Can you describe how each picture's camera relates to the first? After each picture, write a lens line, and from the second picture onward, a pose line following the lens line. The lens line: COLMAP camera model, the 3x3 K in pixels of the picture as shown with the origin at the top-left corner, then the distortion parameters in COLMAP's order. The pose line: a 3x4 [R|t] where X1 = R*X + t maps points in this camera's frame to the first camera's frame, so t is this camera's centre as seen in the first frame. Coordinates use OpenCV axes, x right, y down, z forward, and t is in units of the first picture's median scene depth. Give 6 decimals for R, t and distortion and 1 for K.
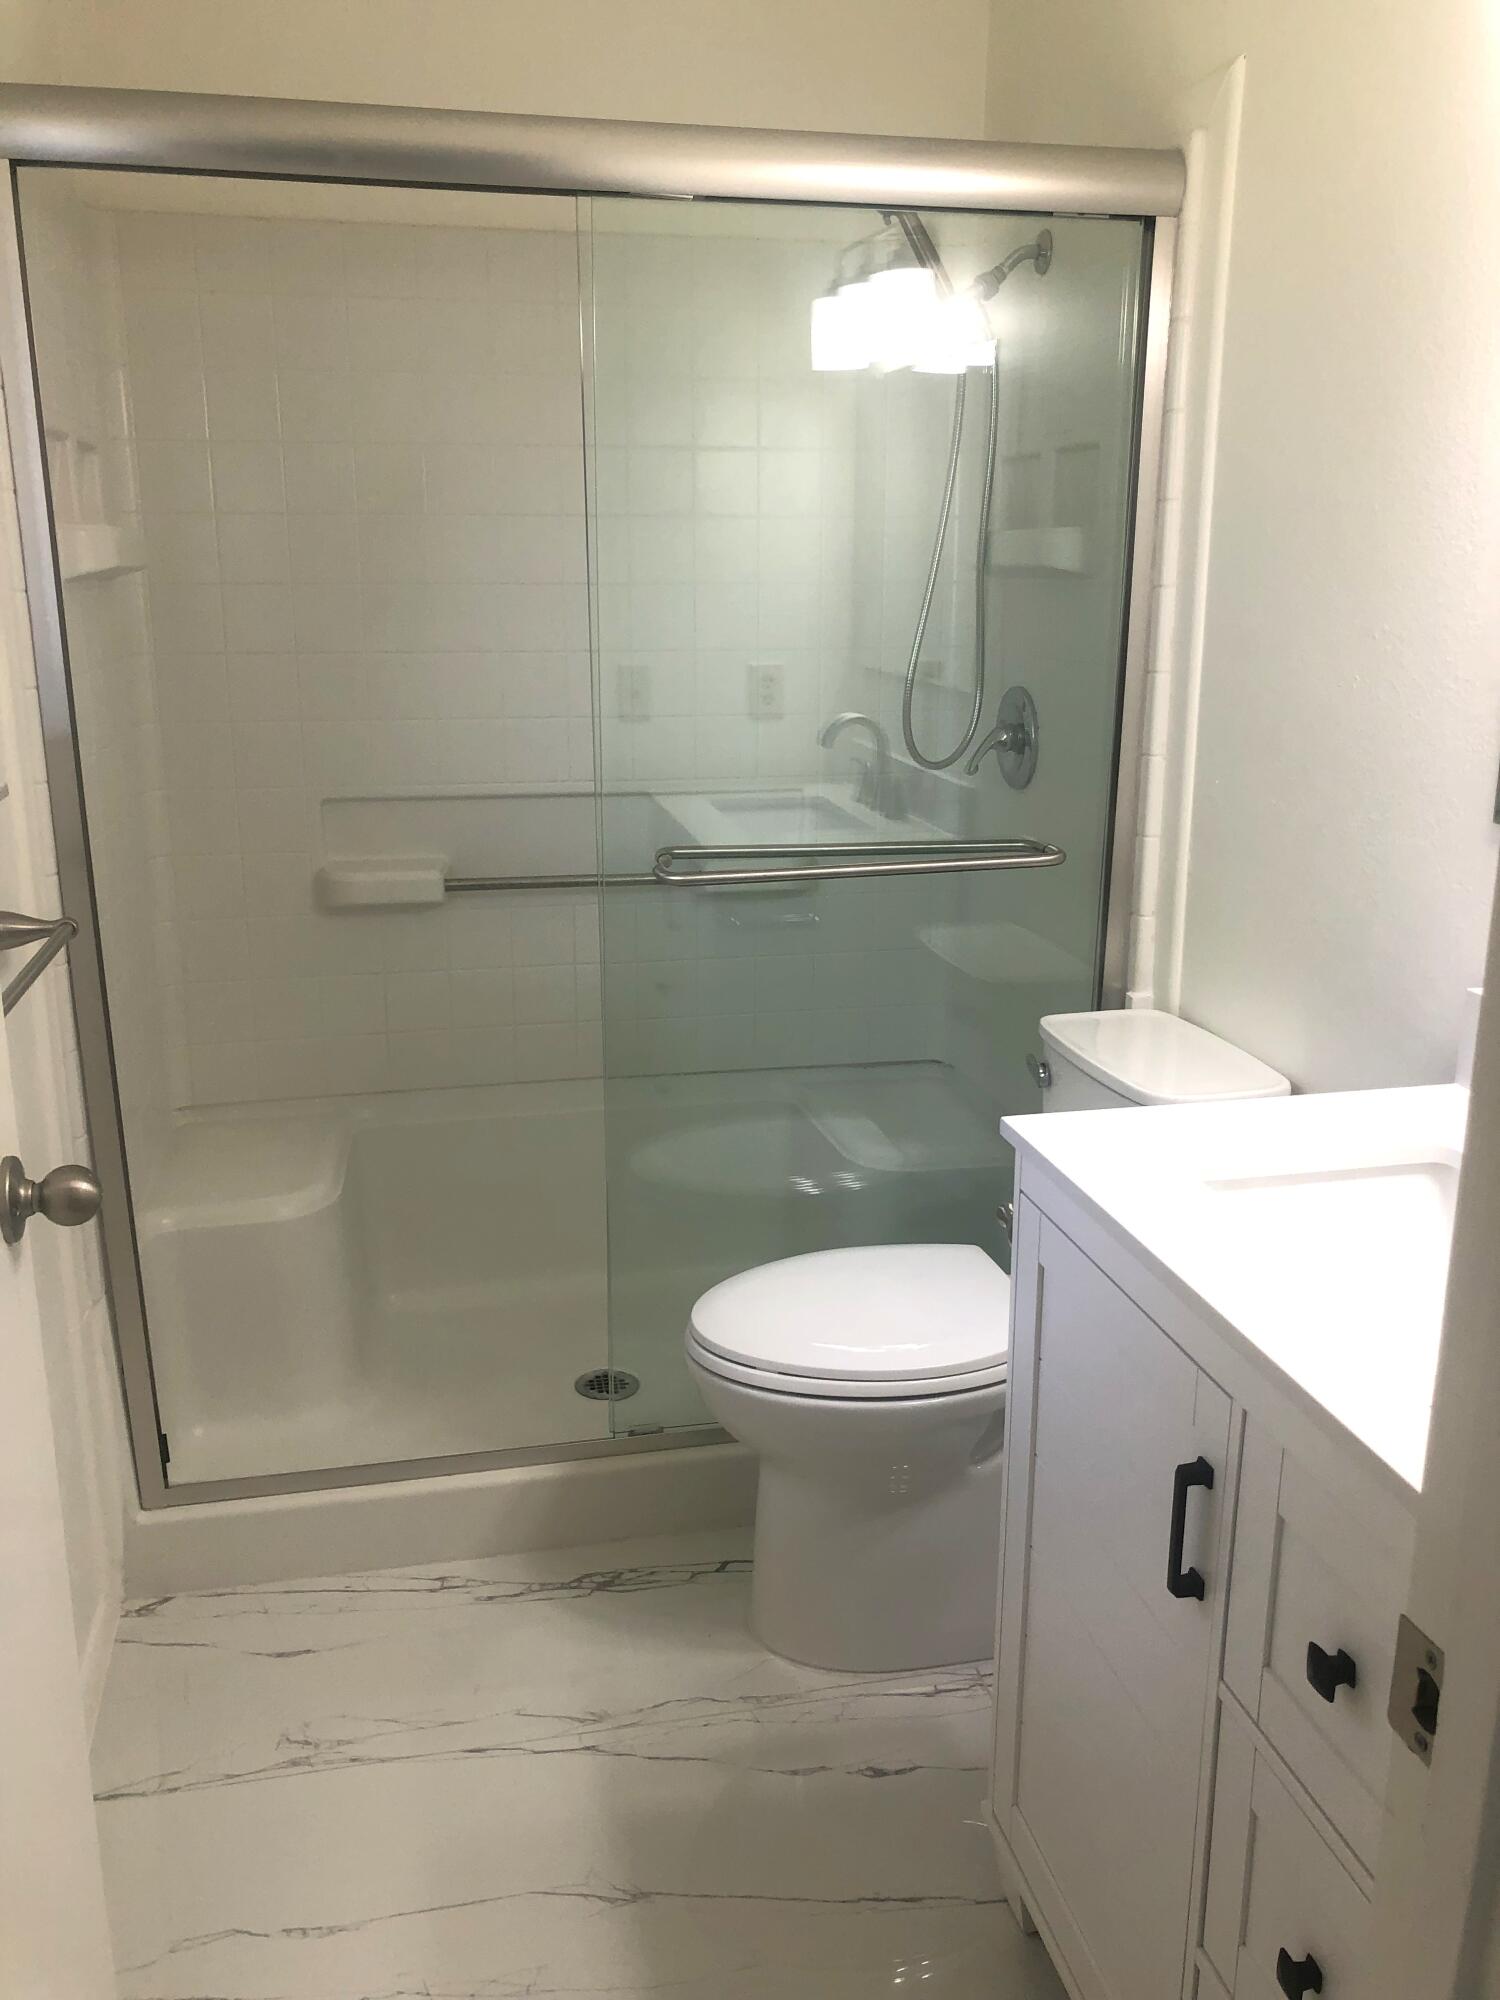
lens RADIAL K [[1698.4, 0, 750.0], [0, 1698.4, 1000.0], [0, 0, 1]] dist [0.024195, -0.002762]
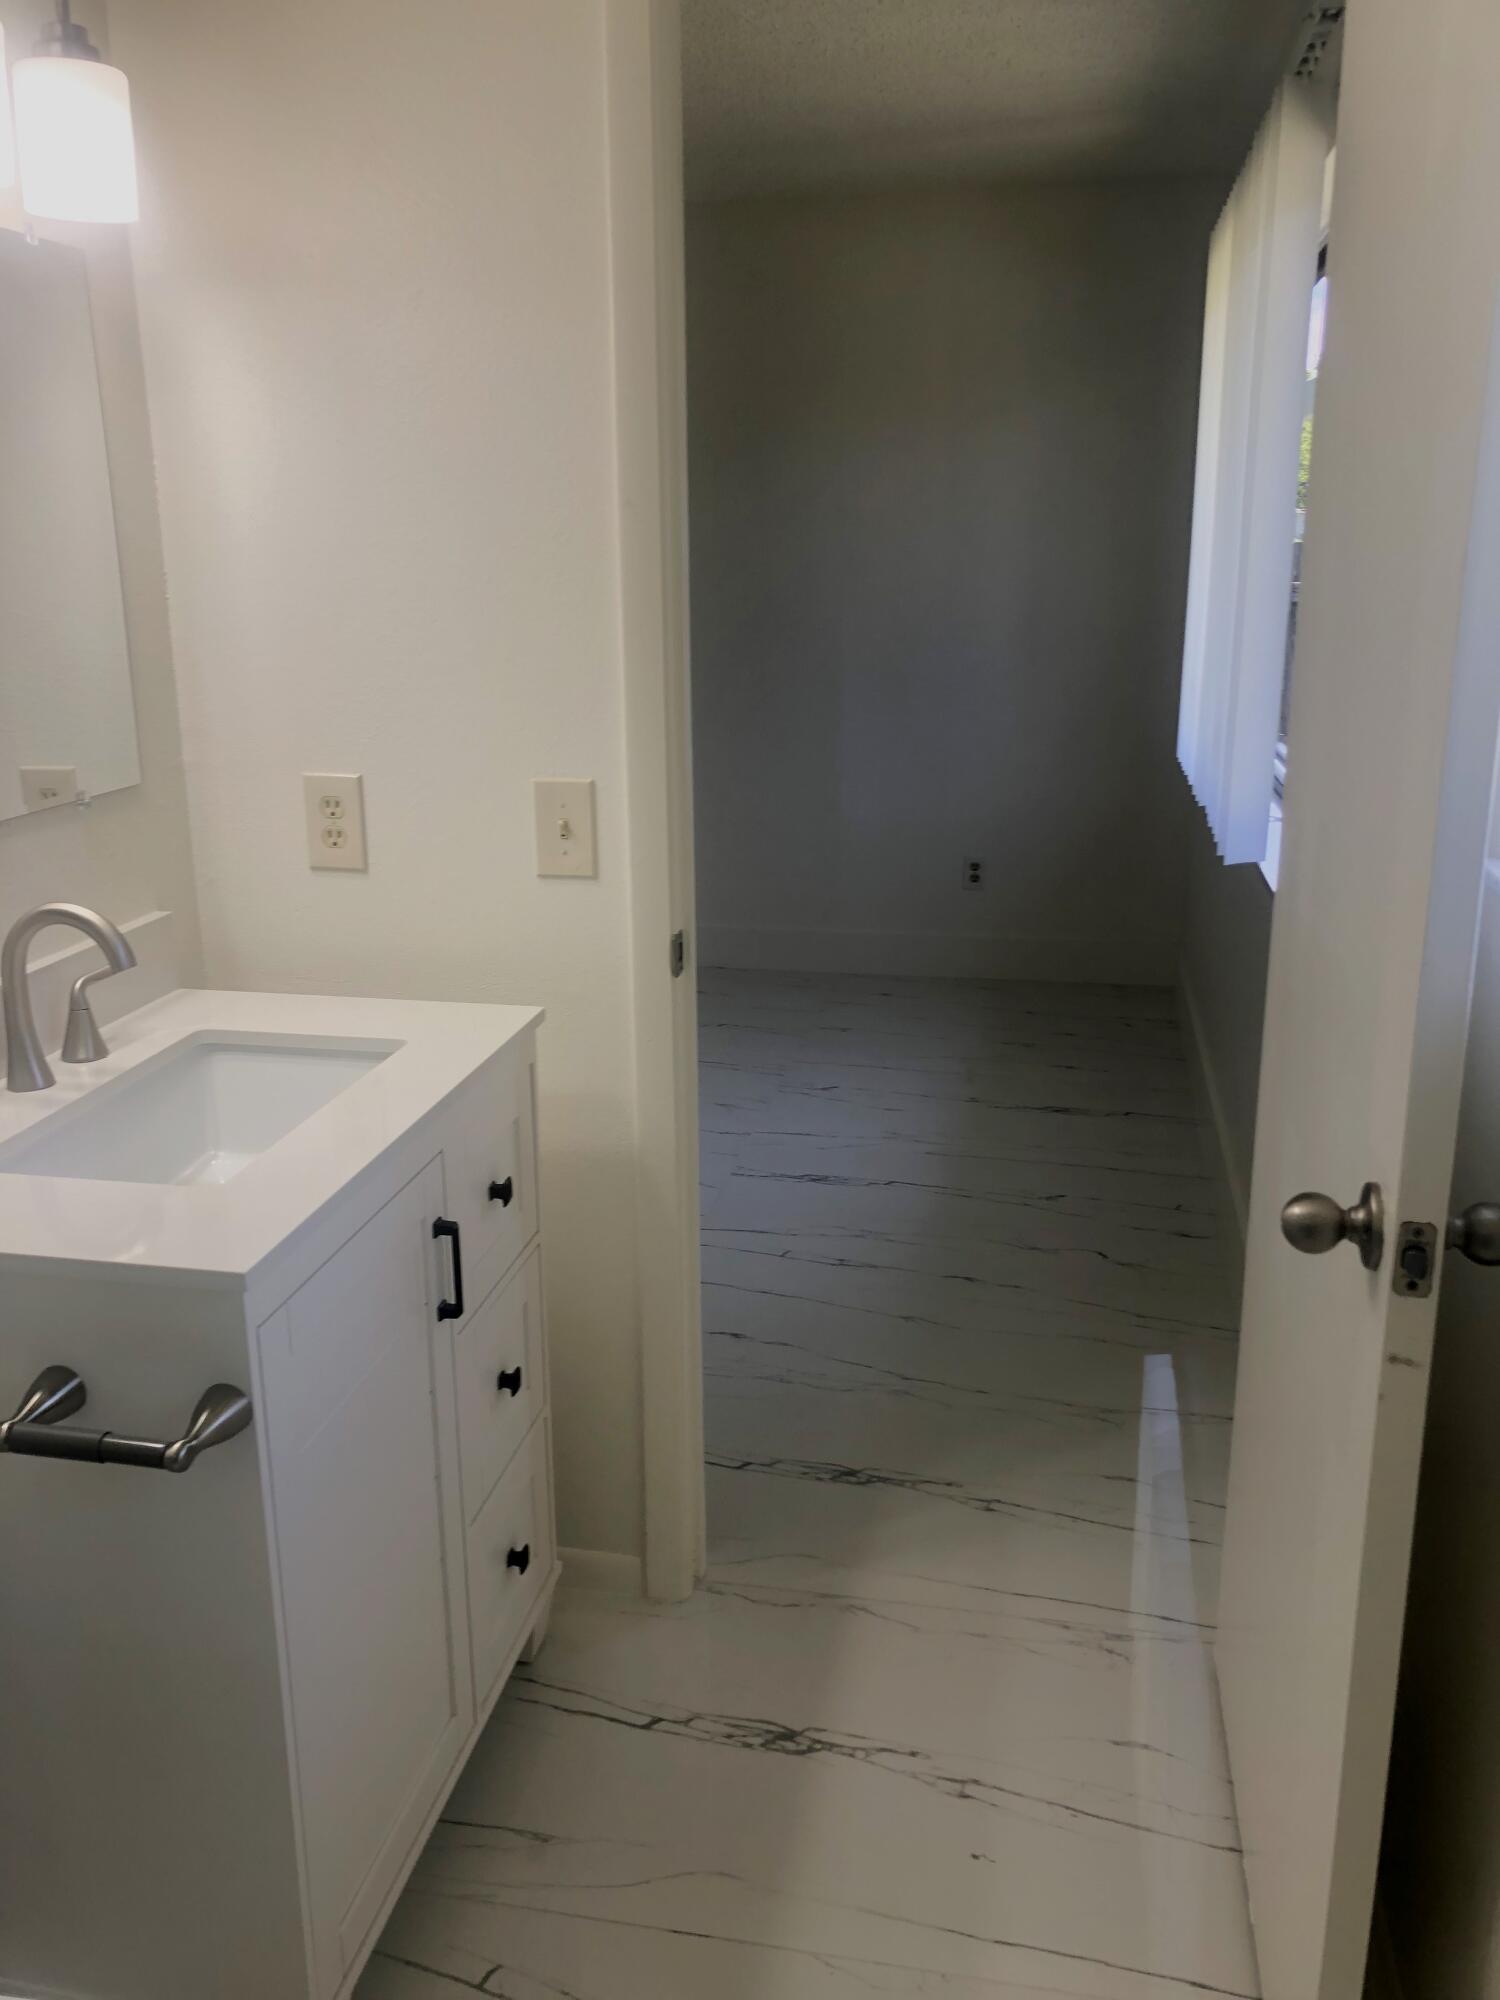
lens RADIAL K [[1698.4, 0, 750.0], [0, 1698.4, 1000.0], [0, 0, 1]] dist [0.024195, -0.002762]
pose [[-0.919500, -0.119023, 0.374637, -0.345002], [0.090073, 0.863903, 0.495538, -0.416785], [-0.382630, 0.489392, -0.783638, 1.473777]]
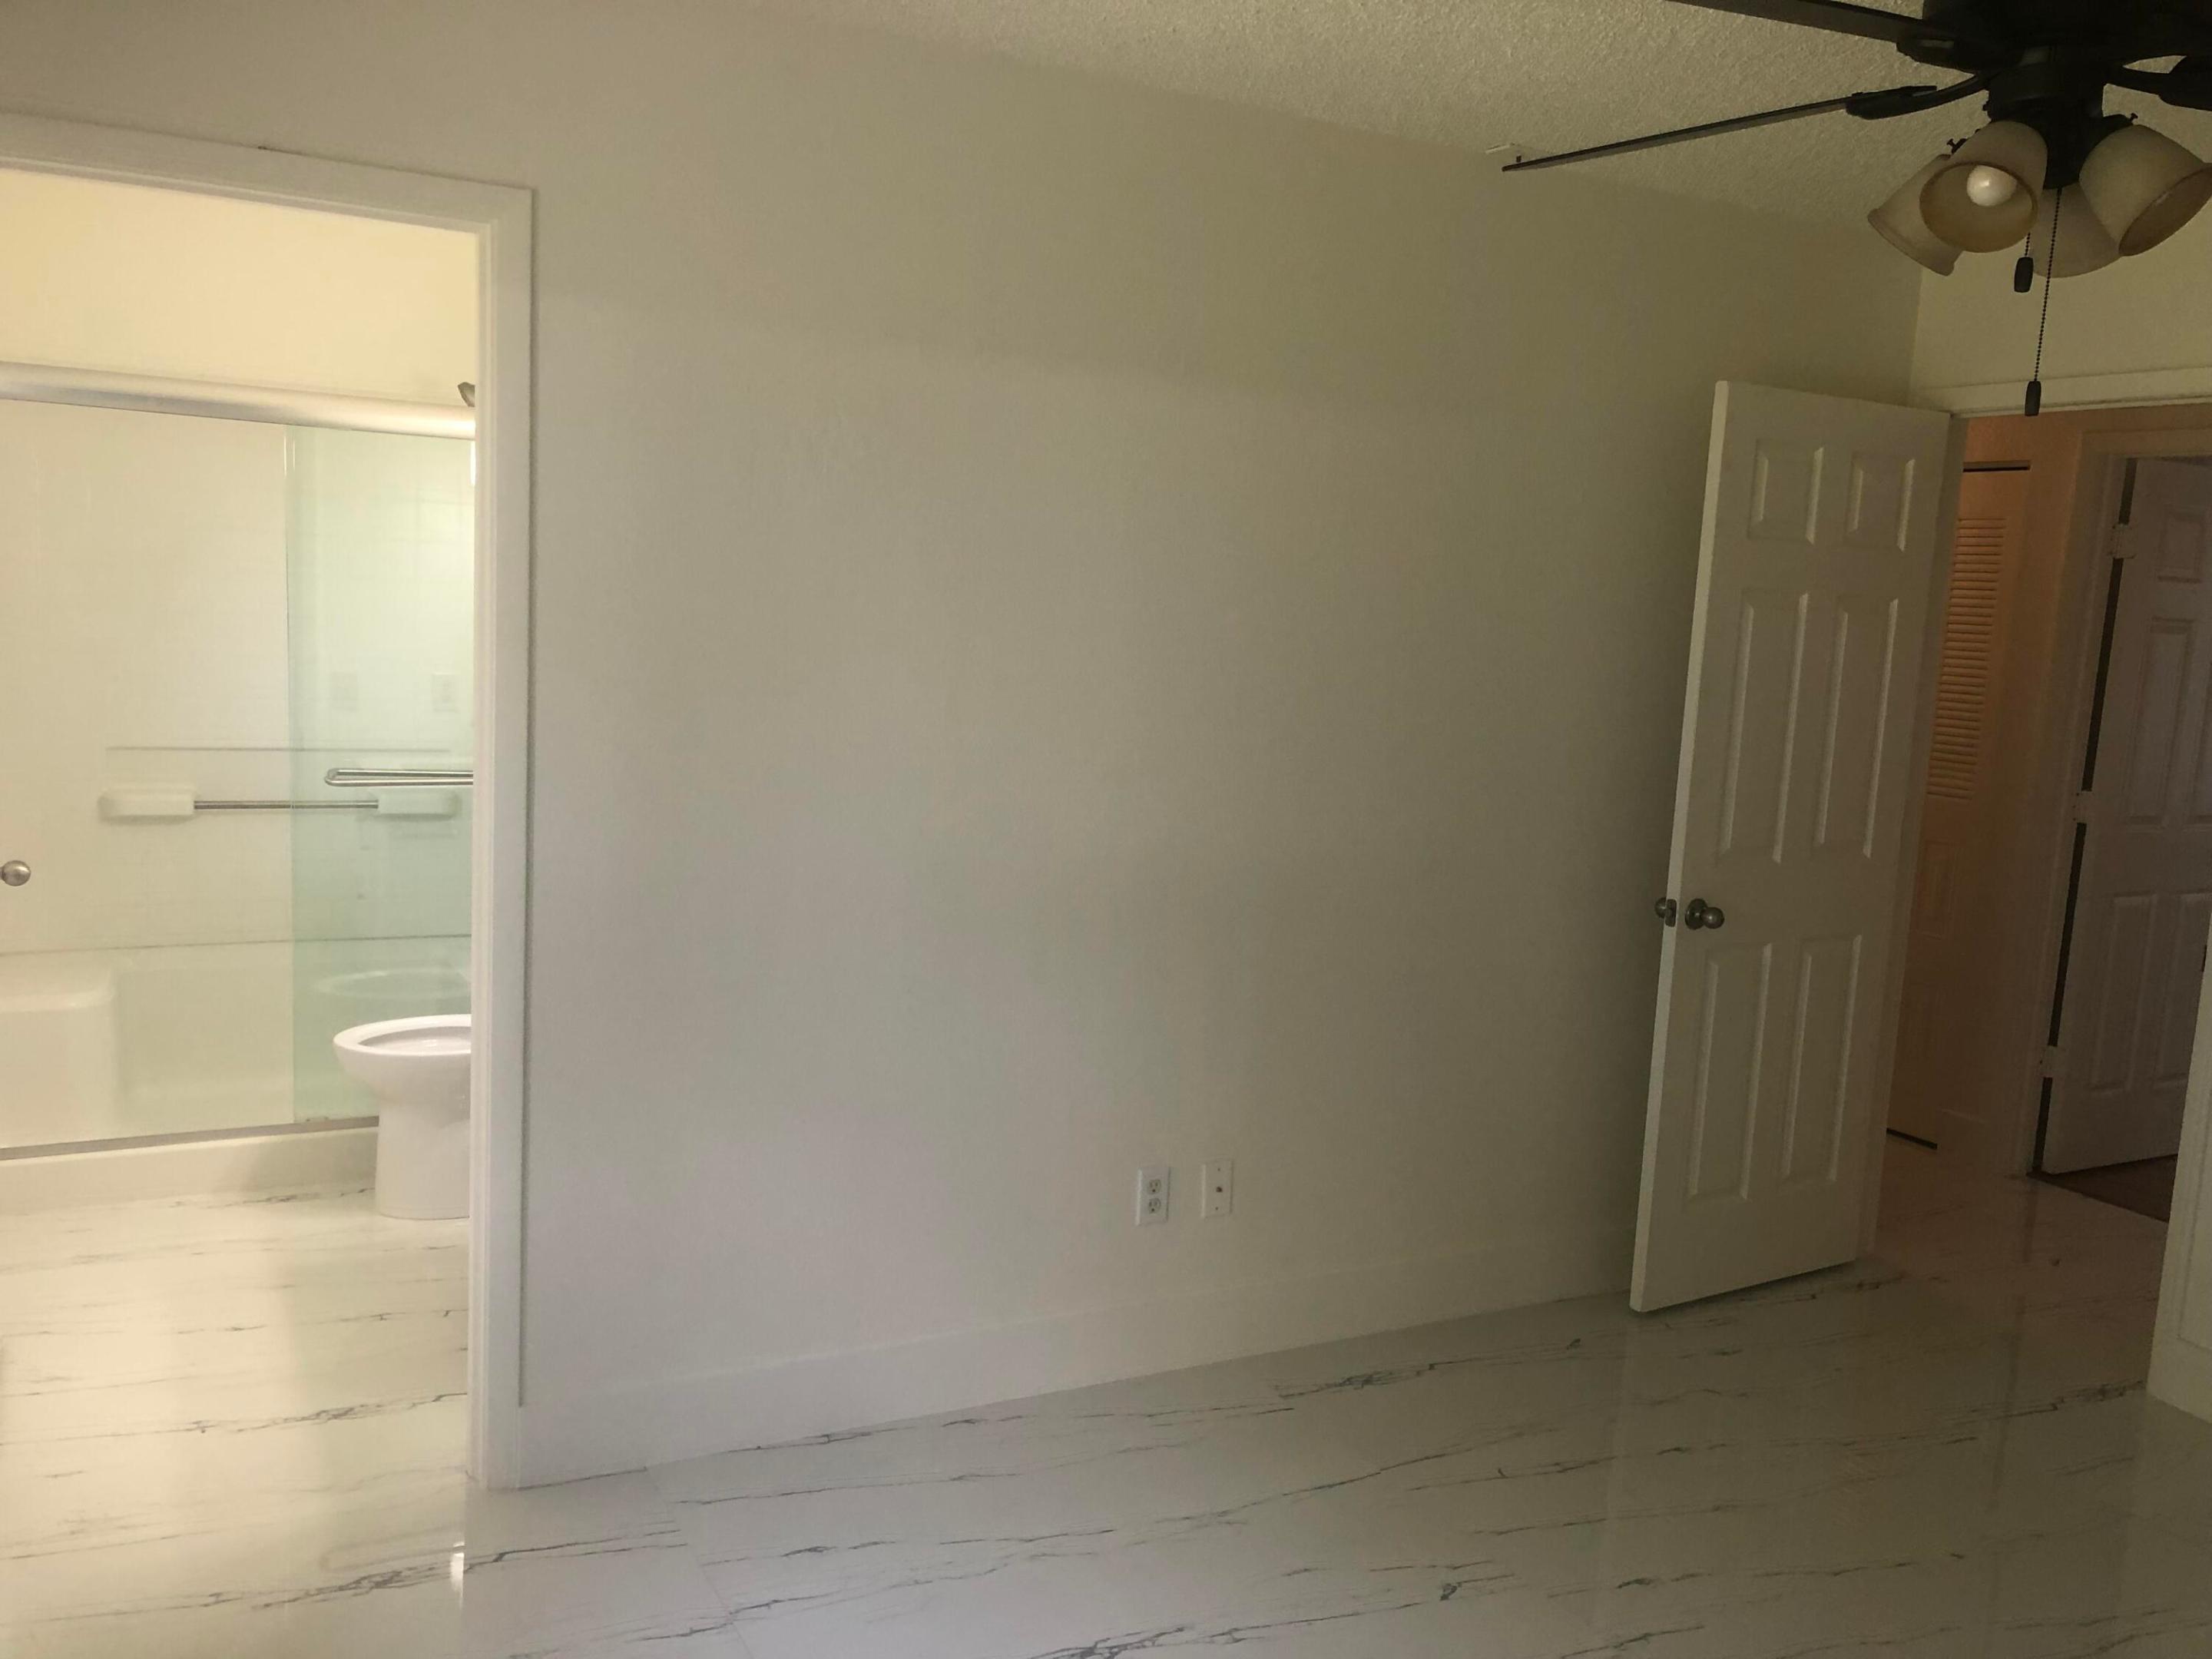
lens RADIAL K [[1878.4, 0, 1106.0], [0, 1878.4, 829.5], [0, 0, 1]] dist [0.024195, -0.002762]
pose [[0.962112, 0.011973, 0.272391, 0.180724], [0.023239, 0.991799, -0.125678, 0.230208], [-0.271662, 0.127247, 0.953943, -1.035264]]
